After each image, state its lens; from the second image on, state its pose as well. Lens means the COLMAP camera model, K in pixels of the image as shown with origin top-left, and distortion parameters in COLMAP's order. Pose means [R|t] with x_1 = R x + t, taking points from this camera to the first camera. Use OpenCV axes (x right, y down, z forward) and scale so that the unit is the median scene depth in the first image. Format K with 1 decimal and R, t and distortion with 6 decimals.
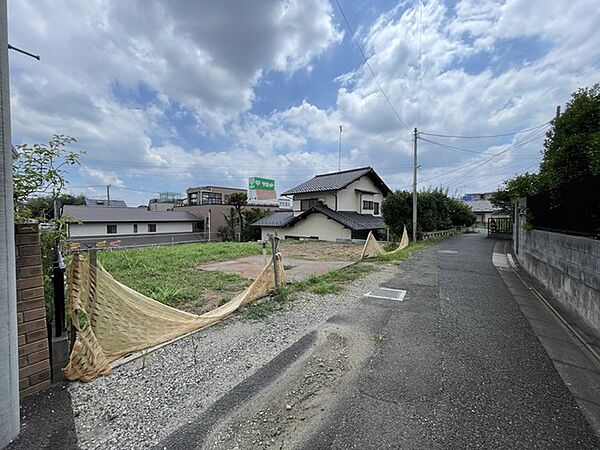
lens RADIAL K [[244.2, 0, 297.7], [0, 244.2, 222.4], [0, 0, 1]] dist [-0.000431, -0.000268]
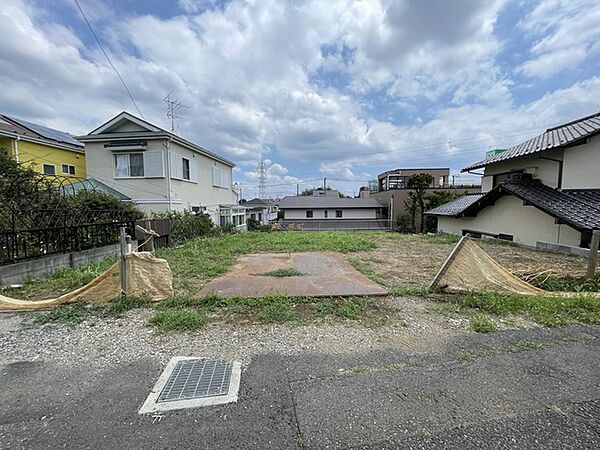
lens RADIAL K [[244.2, 0, 297.7], [0, 244.2, 222.4], [0, 0, 1]] dist [-0.000431, -0.000268]
pose [[0.630165, 0.049550, -0.774879, 0.166310], [-0.005787, 0.998234, 0.059126, -0.003364], [0.776440, -0.032775, 0.629339, 0.180354]]
